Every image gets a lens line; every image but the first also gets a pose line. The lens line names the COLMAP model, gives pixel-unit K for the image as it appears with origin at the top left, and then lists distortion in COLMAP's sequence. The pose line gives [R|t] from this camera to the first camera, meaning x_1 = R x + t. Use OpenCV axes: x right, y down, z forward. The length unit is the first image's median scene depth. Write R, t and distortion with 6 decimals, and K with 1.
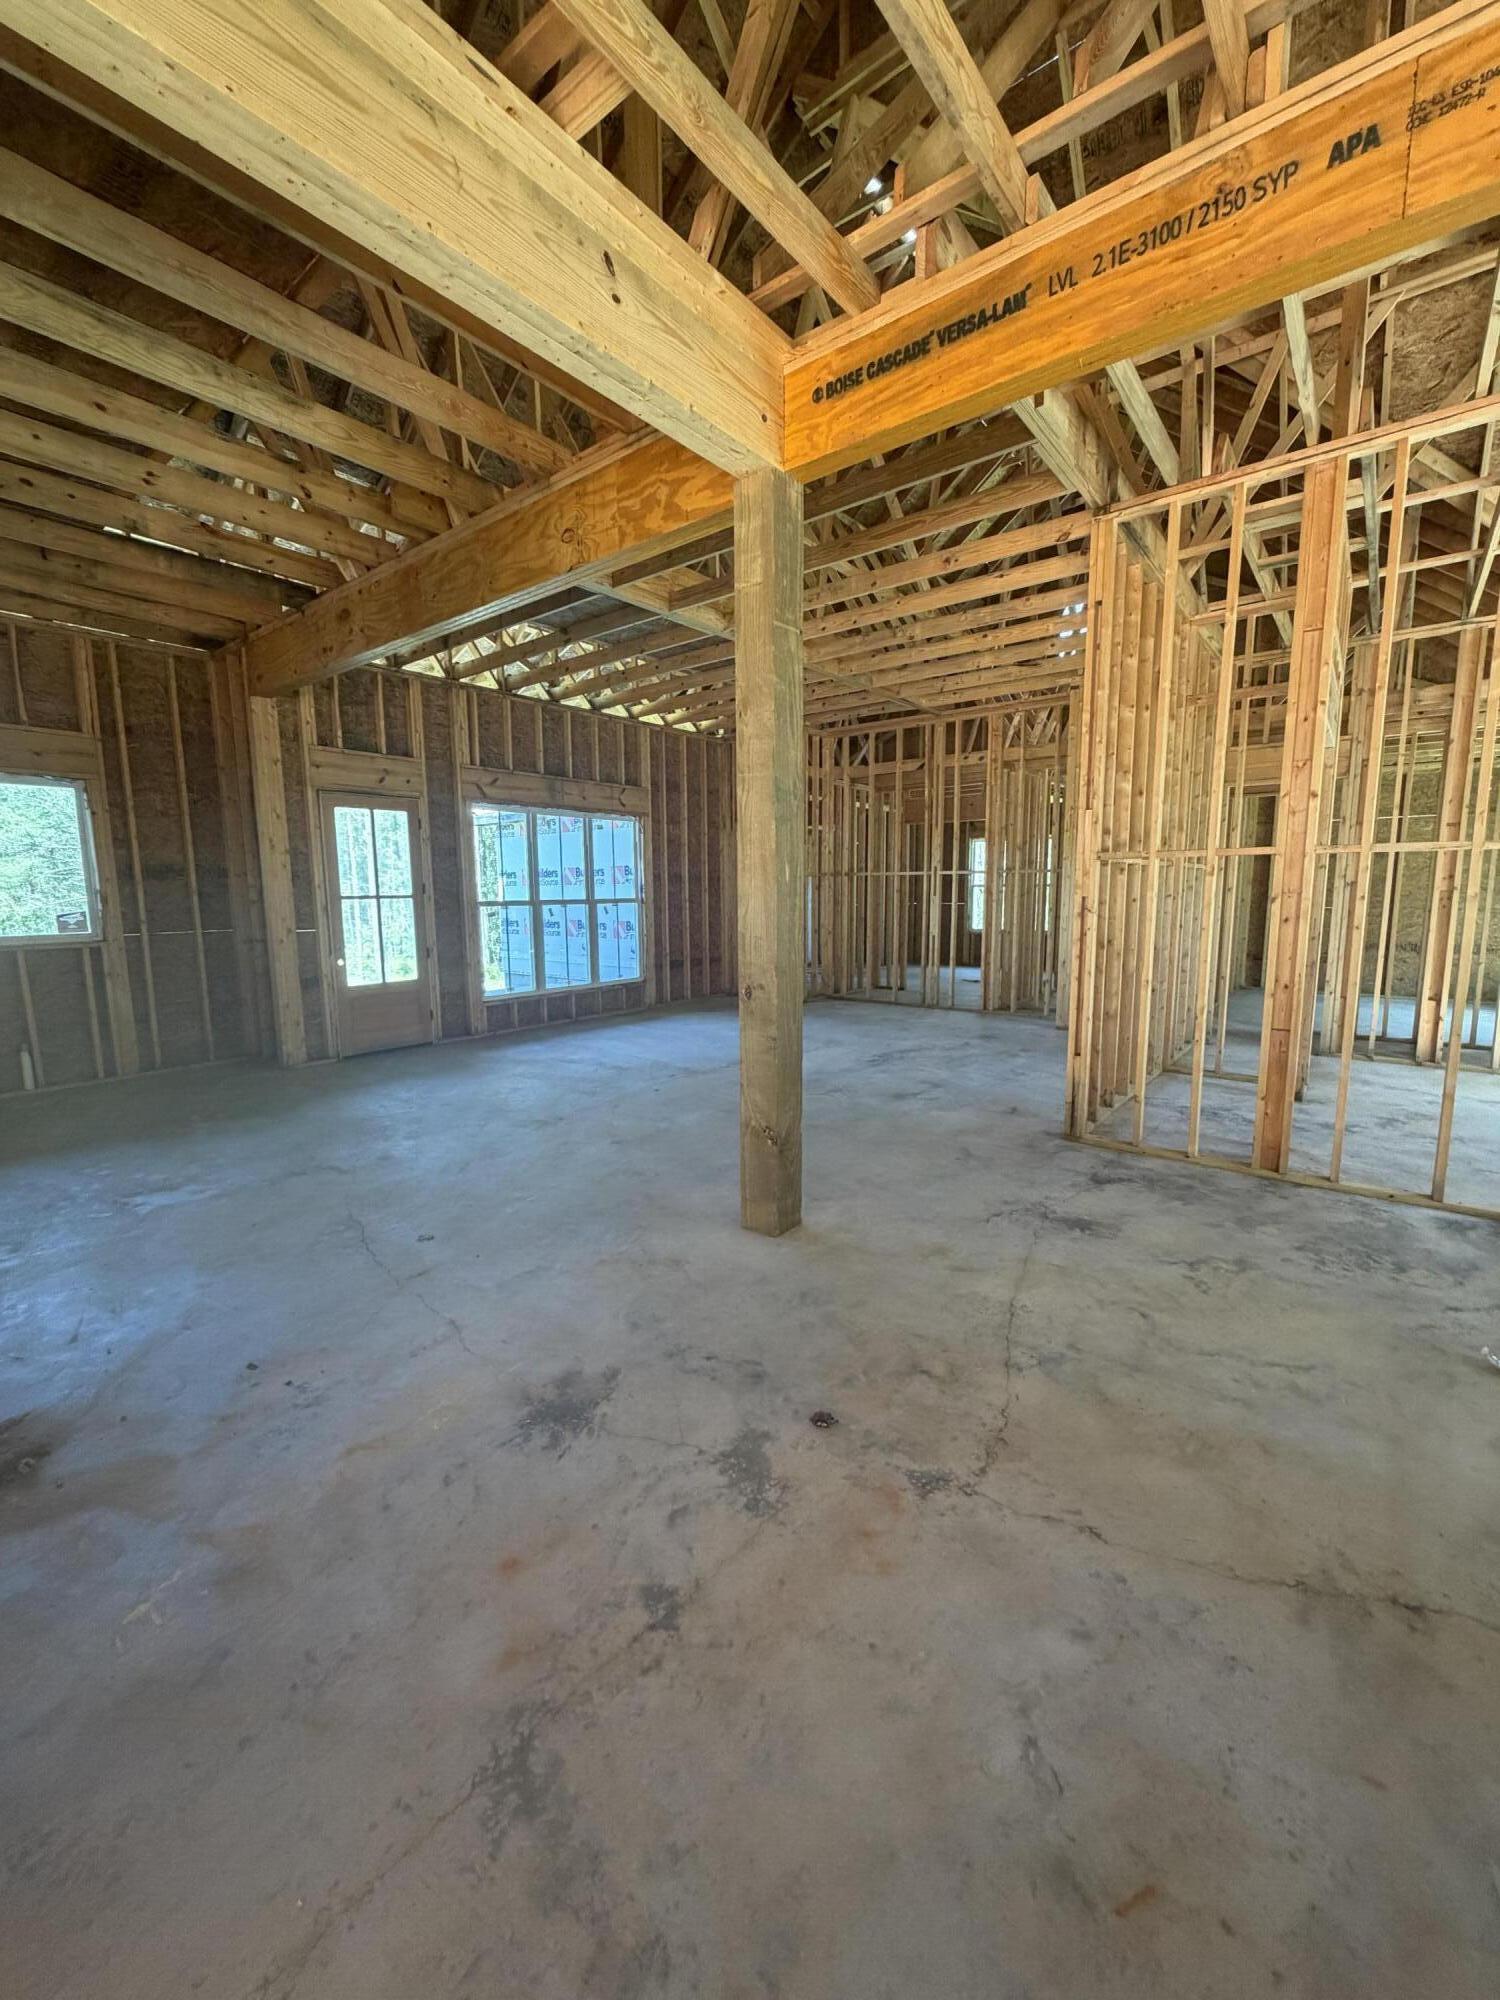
lens RADIAL K [[793.0, 0, 750.0], [0, 793.0, 1000.0], [0, 0, 1]] dist [0.001641, -0.000600]
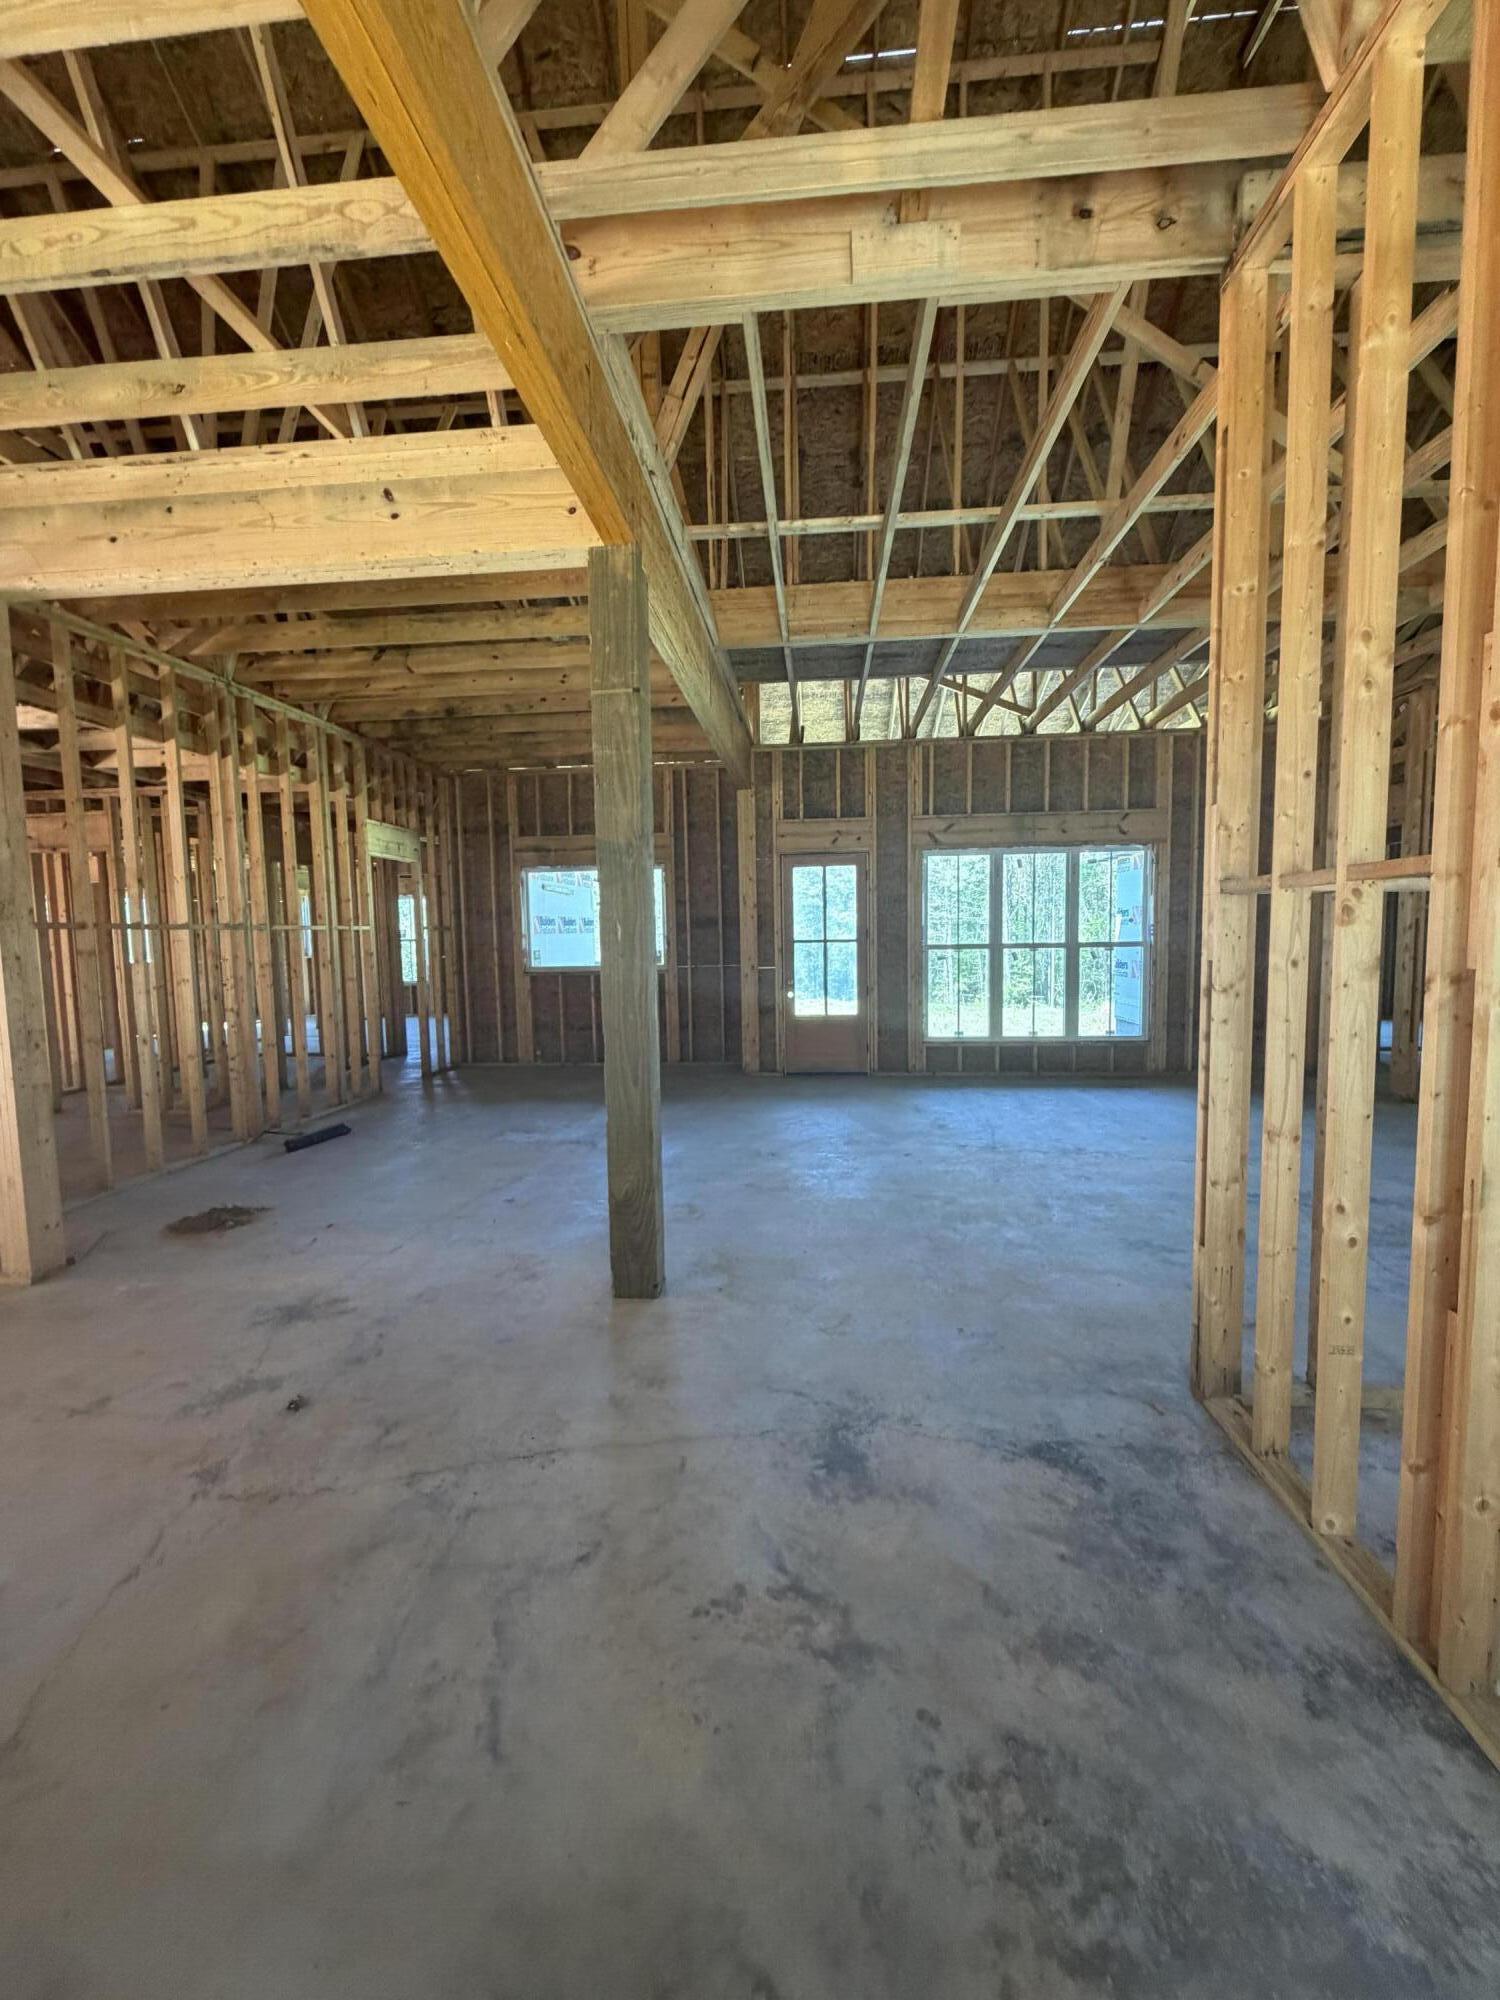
lens RADIAL K [[793.0, 0, 750.0], [0, 793.0, 1000.0], [0, 0, 1]] dist [0.001641, -0.000600]
pose [[0.552992, 0.069538, -0.830280, 0.780674], [-0.103350, 0.994540, 0.014461, -0.086650], [0.826752, 0.077812, 0.557160, 0.473240]]
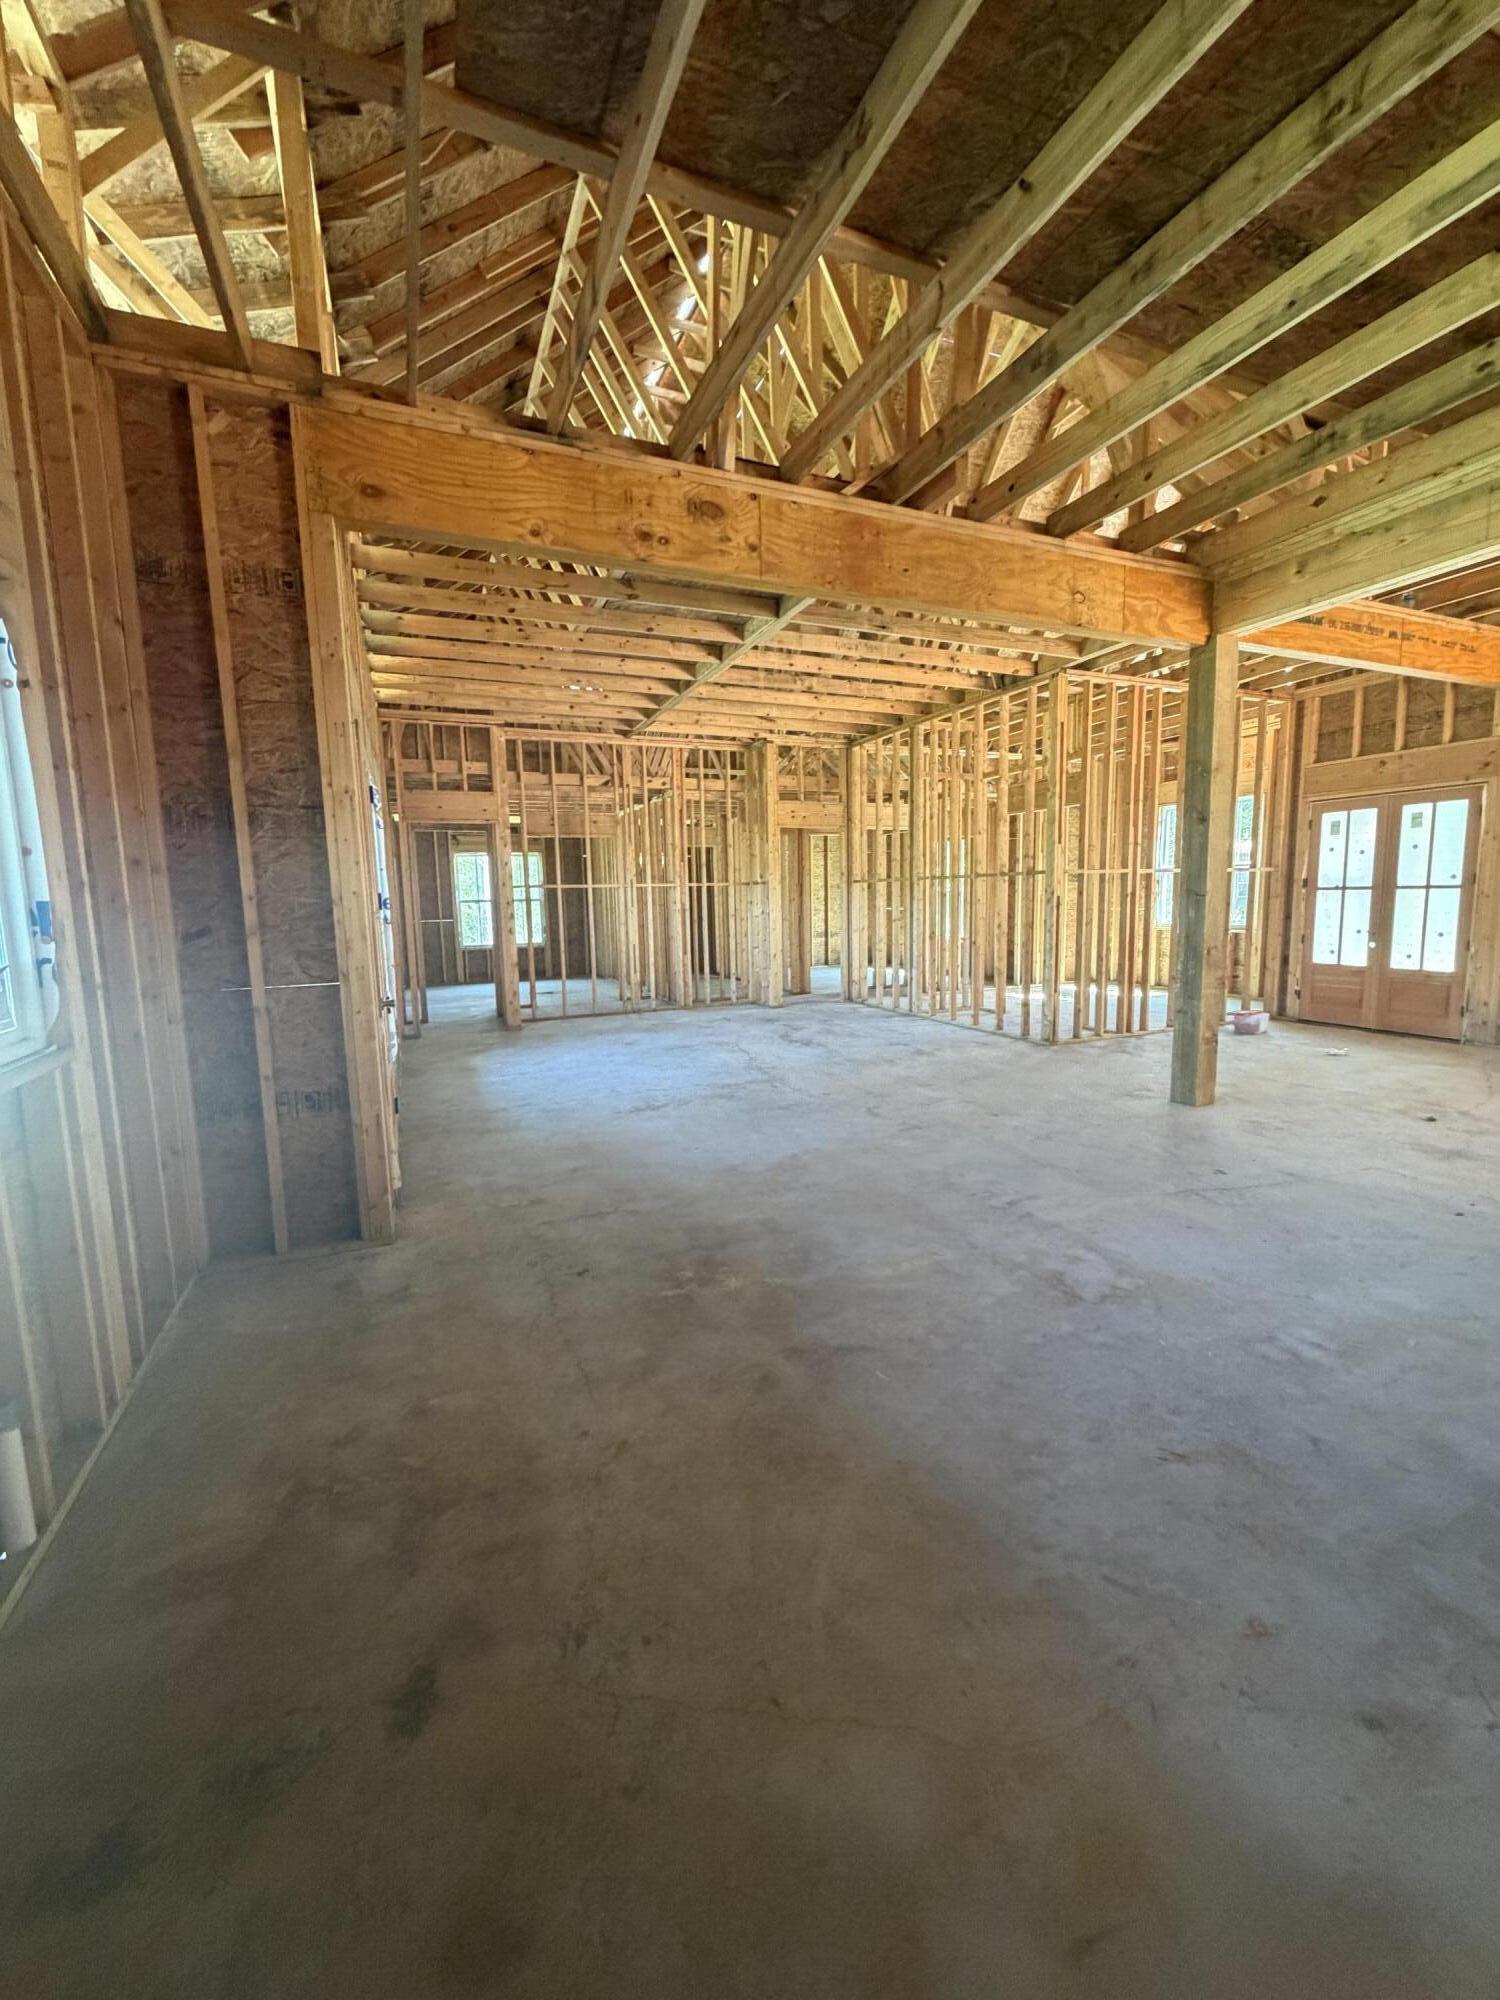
lens RADIAL K [[793.0, 0, 750.0], [0, 793.0, 1000.0], [0, 0, 1]] dist [0.001641, -0.000600]
pose [[0.471203, -0.116562, 0.874289, -1.510287], [0.142715, 0.988244, 0.054838, -0.108791], [-0.870403, 0.098934, 0.482298, 0.863671]]
